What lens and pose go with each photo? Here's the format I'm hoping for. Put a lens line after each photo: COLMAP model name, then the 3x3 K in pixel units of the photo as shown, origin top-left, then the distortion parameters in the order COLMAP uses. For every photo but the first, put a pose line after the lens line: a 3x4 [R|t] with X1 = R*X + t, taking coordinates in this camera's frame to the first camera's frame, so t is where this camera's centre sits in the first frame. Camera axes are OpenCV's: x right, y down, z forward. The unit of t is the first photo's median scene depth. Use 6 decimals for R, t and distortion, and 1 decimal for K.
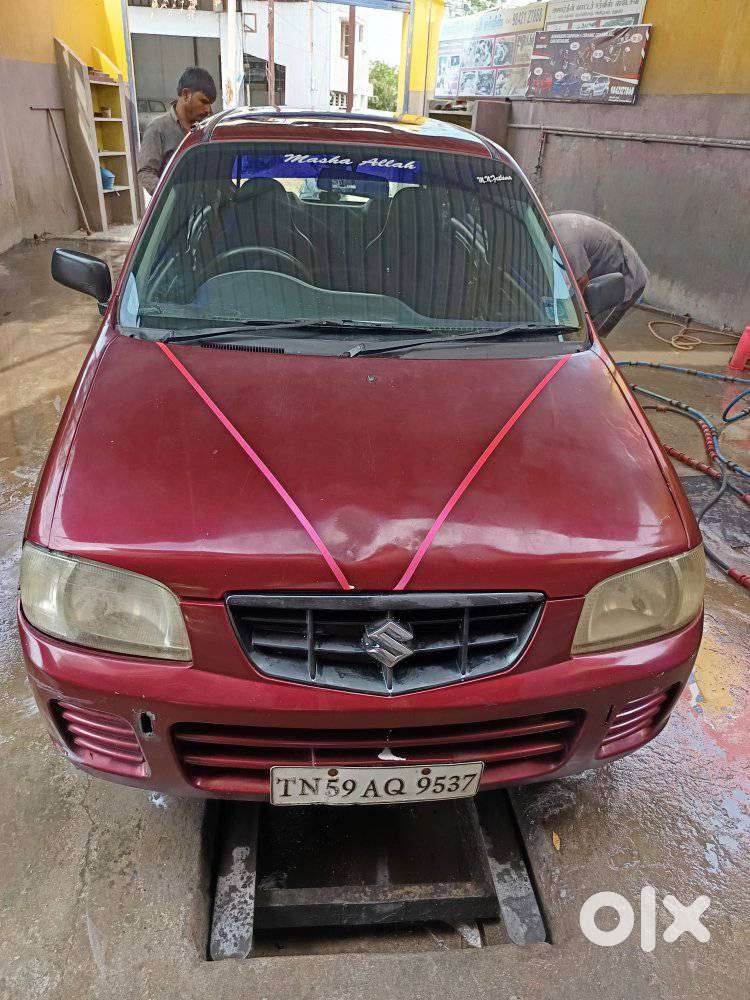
lens RADIAL K [[705.6, 0, 360.5], [0, 705.6, 477.2], [0, 0, 1]] dist [0.015949, -0.008506]
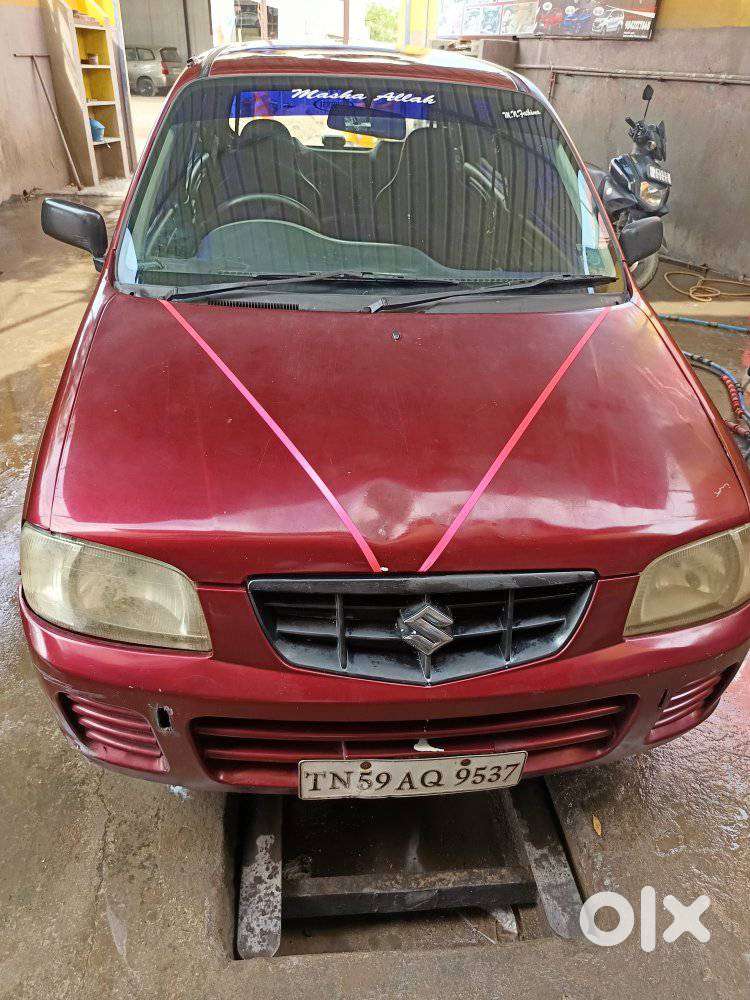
lens RADIAL K [[705.6, 0, 360.9], [0, 705.6, 478.5], [0, 0, 1]] dist [0.015949, -0.008506]
pose [[0.999897, -0.014261, -0.001292, -0.033043], [0.014313, 0.998147, 0.059146, -0.011613], [0.000446, -0.059158, 0.998249, 0.080835]]
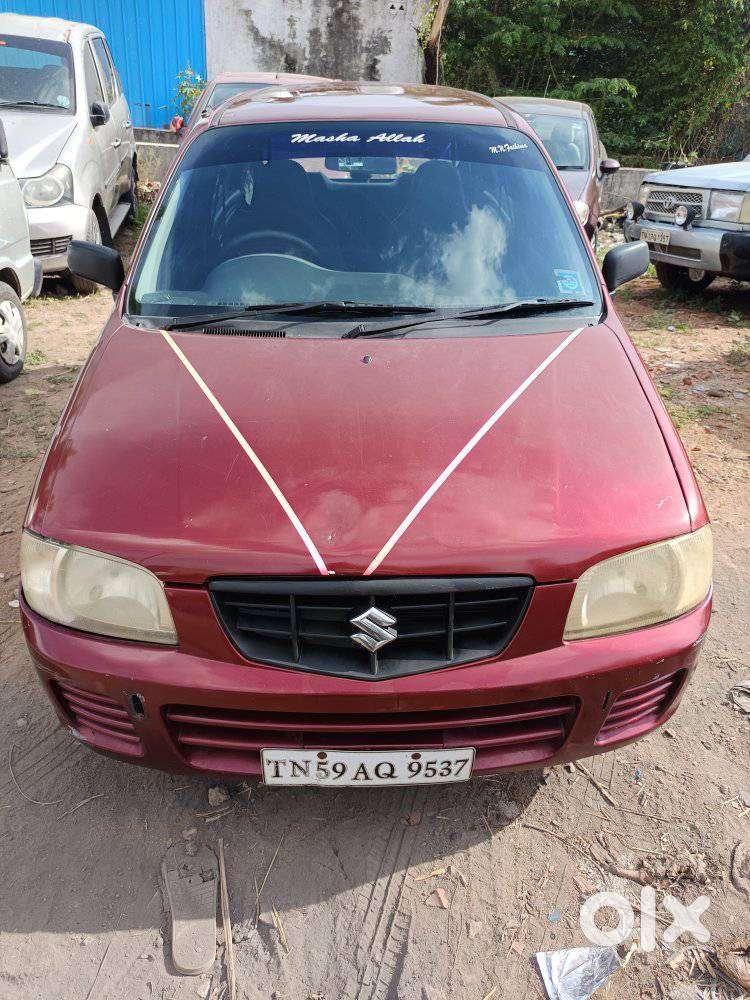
lens RADIAL K [[705.6, 0, 363.0], [0, 705.6, 478.7], [0, 0, 1]] dist [0.015949, -0.008506]
pose [[0.996195, -0.014459, -0.085945, 0.094792], [0.017077, 0.999410, 0.029802, -0.004671], [0.085463, -0.031156, 0.995854, 0.011449]]
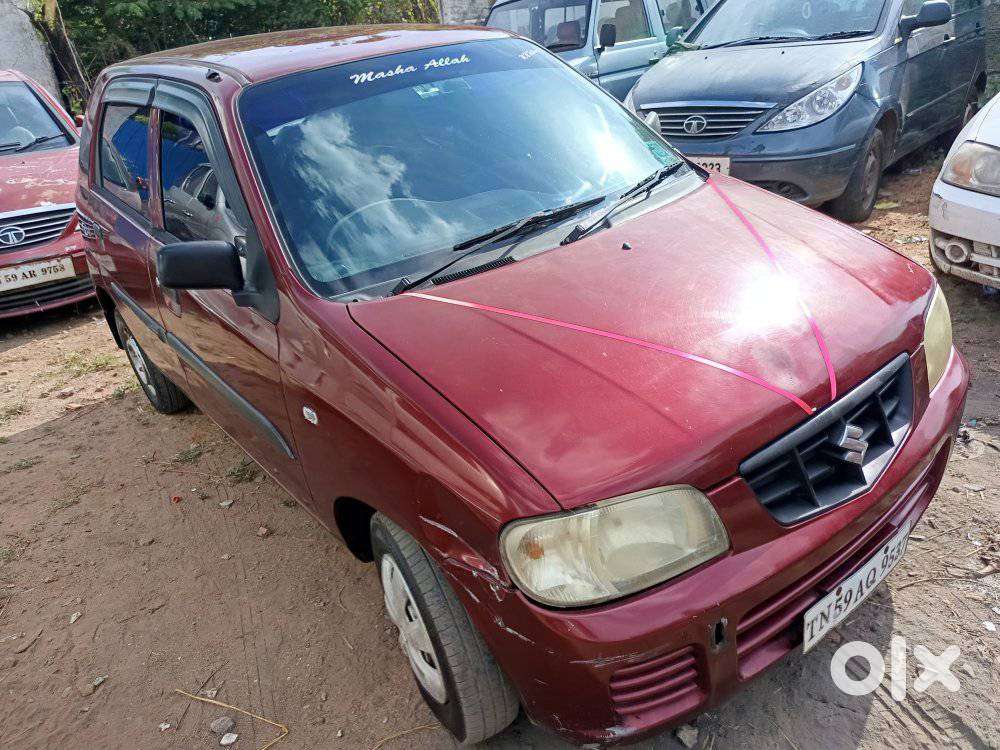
lens RADIAL K [[751.7, 0, 498.8], [0, 751.7, 376.2], [0, 0, 1]] dist [0.028101, -0.011766]
pose [[0.823942, -0.390027, 0.411095, -0.667525], [0.407030, 0.912071, 0.049534, -0.105700], [-0.394267, 0.126515, 0.910246, 0.132246]]
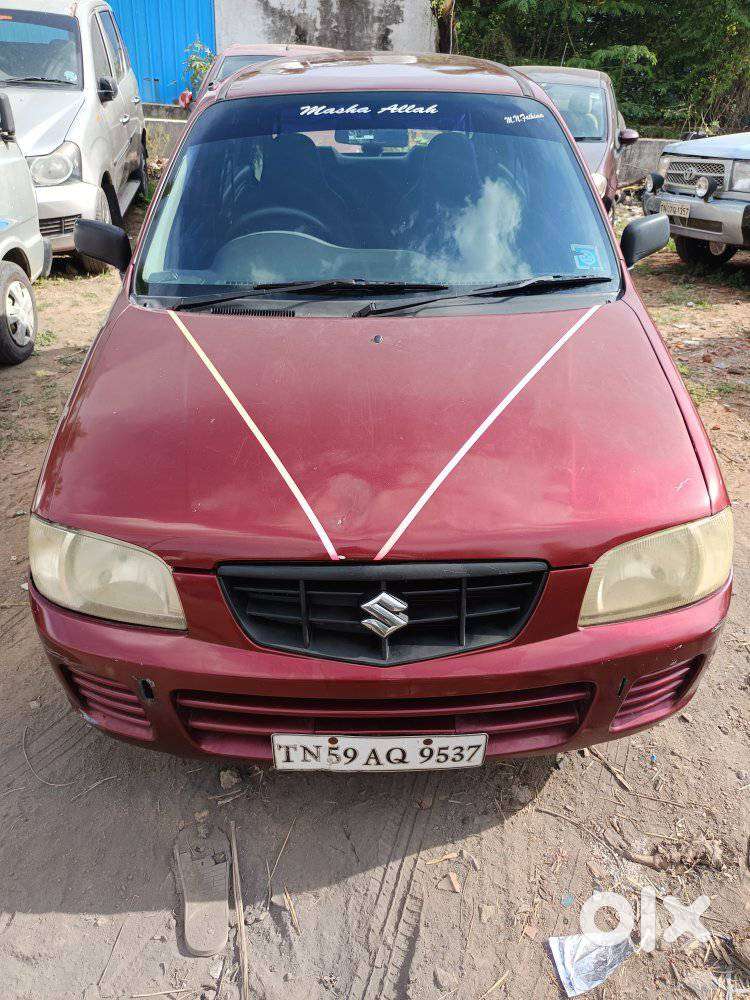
lens RADIAL K [[705.6, 0, 362.5], [0, 705.6, 478.7], [0, 0, 1]] dist [0.015949, -0.008506]
pose [[0.994234, -0.014430, -0.106254, 0.097042], [0.020799, 0.998036, 0.059084, -0.008629], [0.105193, -0.060954, 0.992582, 0.029258]]
